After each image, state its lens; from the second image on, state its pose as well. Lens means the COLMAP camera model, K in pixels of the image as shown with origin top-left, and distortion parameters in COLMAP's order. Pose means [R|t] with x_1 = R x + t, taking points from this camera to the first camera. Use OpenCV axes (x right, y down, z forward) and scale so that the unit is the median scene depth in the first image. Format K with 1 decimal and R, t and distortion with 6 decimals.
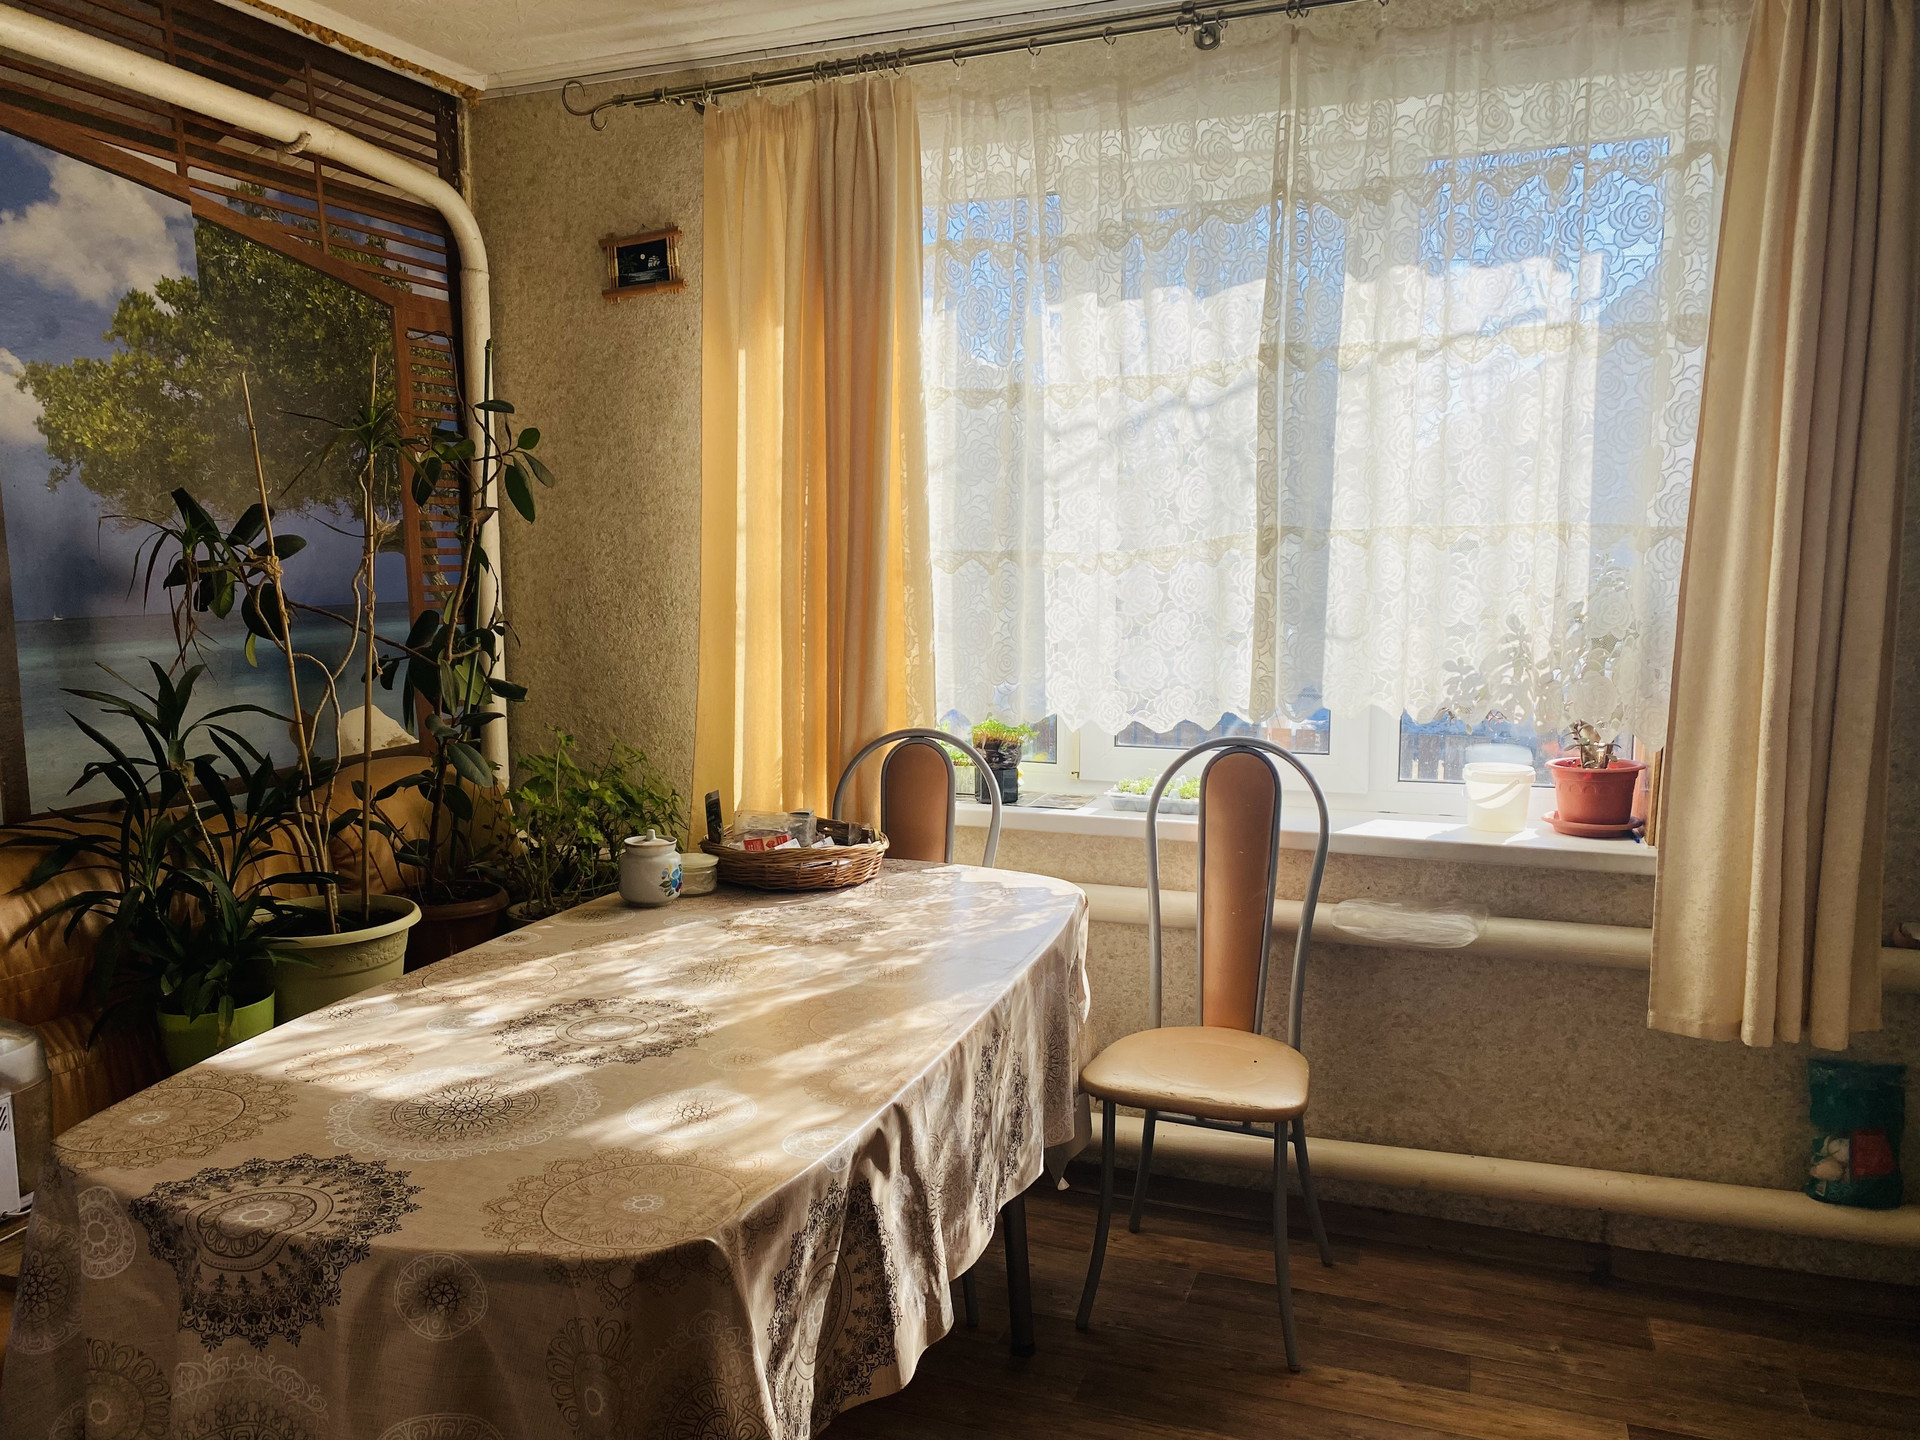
lens RADIAL K [[1425.3, 0, 941.6], [0, 1425.3, 721.4], [0, 0, 1]] dist [-0.001511, -0.019100]
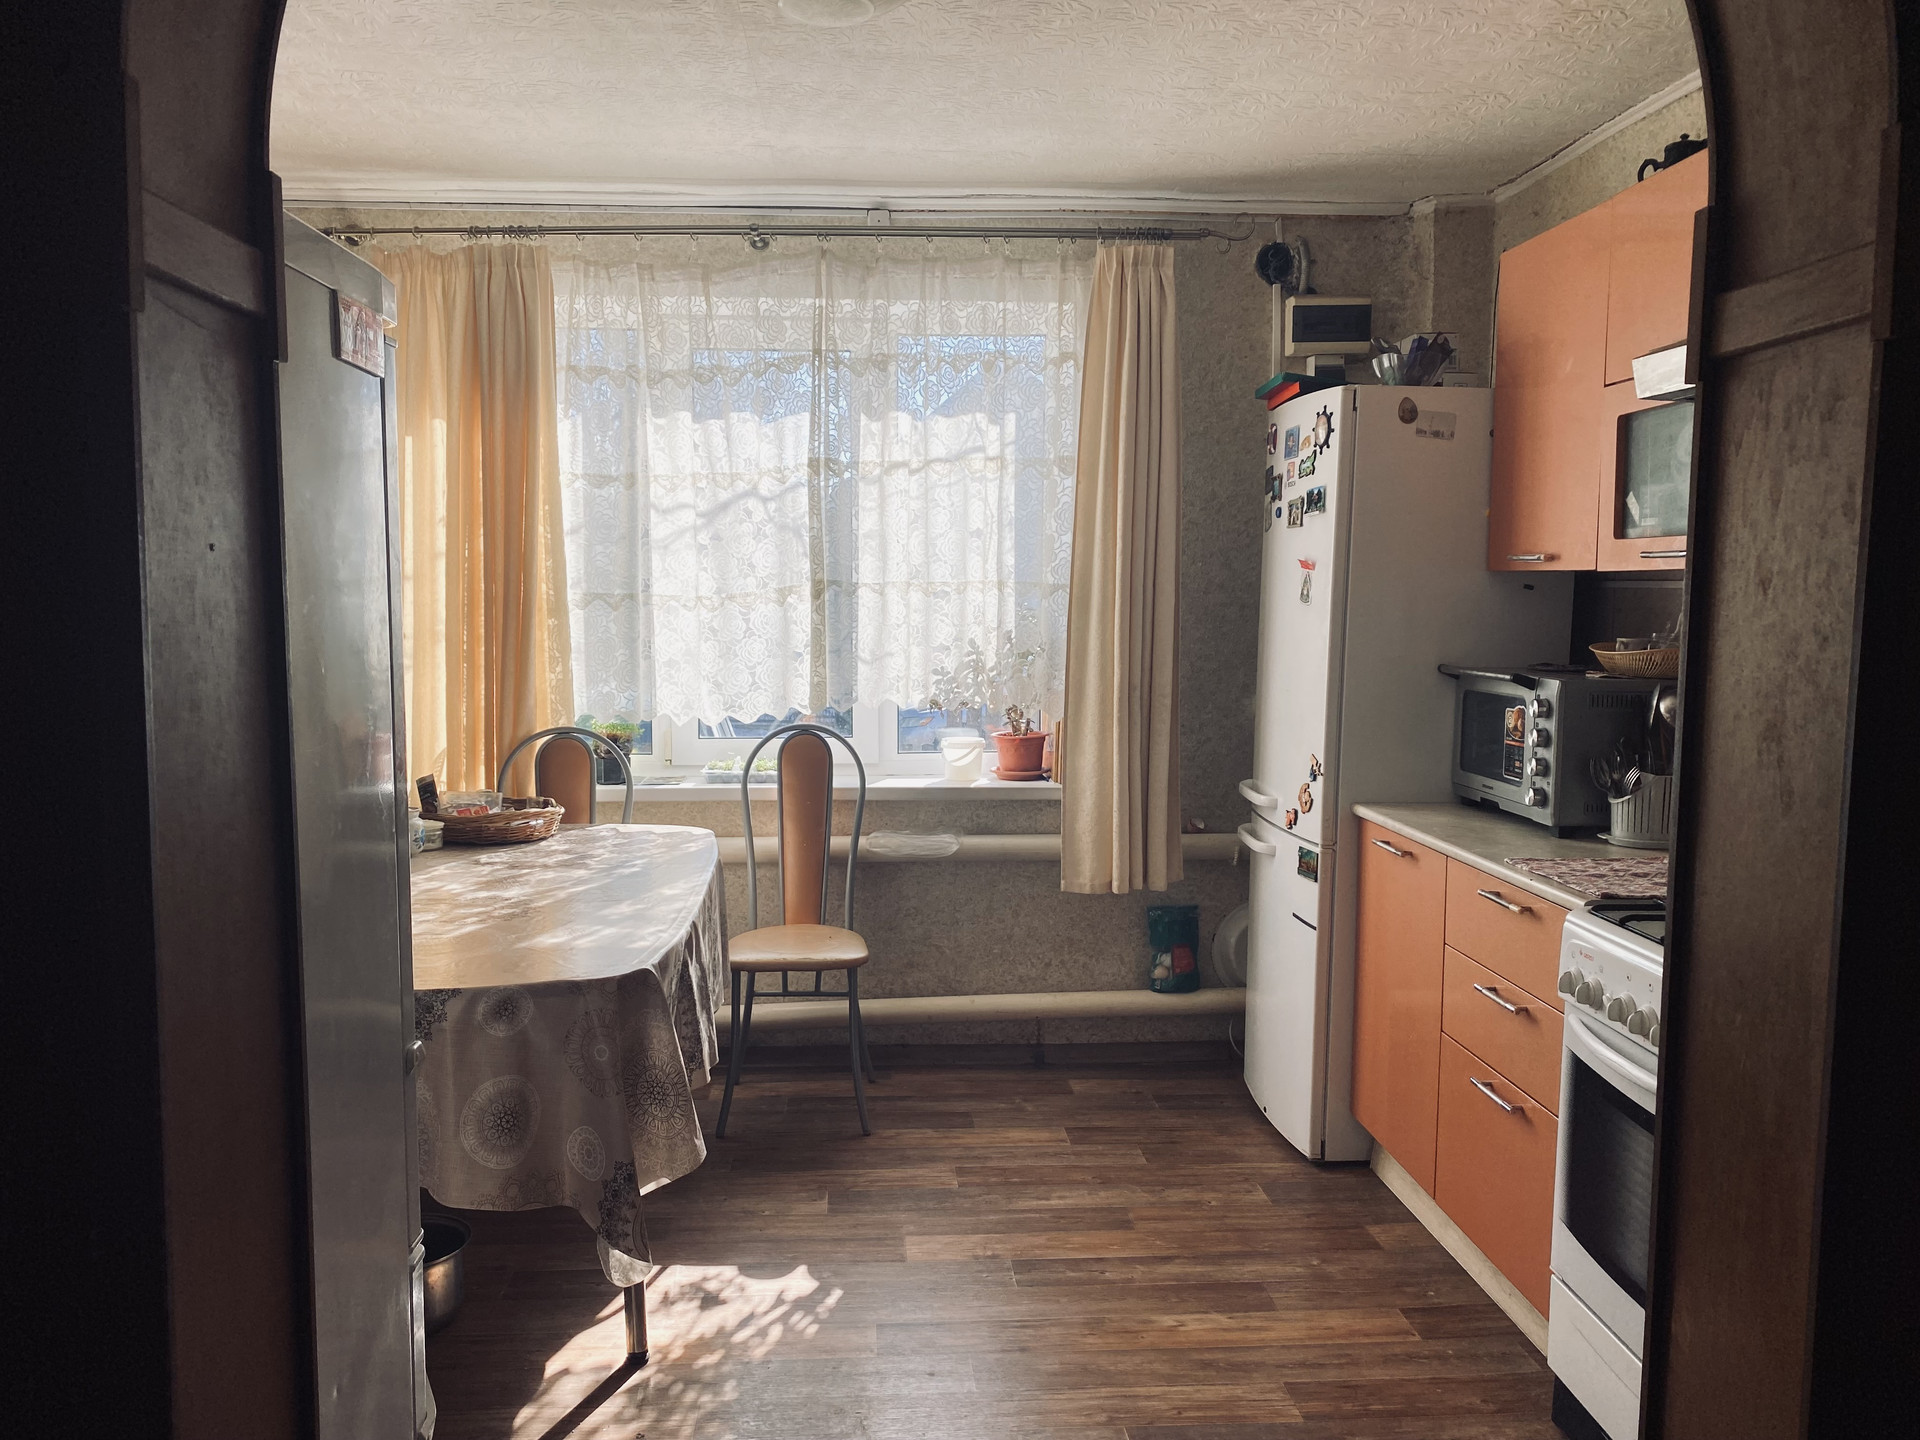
lens RADIAL K [[1425.3, 0, 964.3], [0, 1425.3, 721.8], [0, 0, 1]] dist [-0.001511, -0.019100]
pose [[0.906133, -0.029696, 0.421948, -0.263332], [0.042096, 0.998911, -0.020098, 0.046638], [-0.420892, 0.035974, 0.906397, -0.402529]]
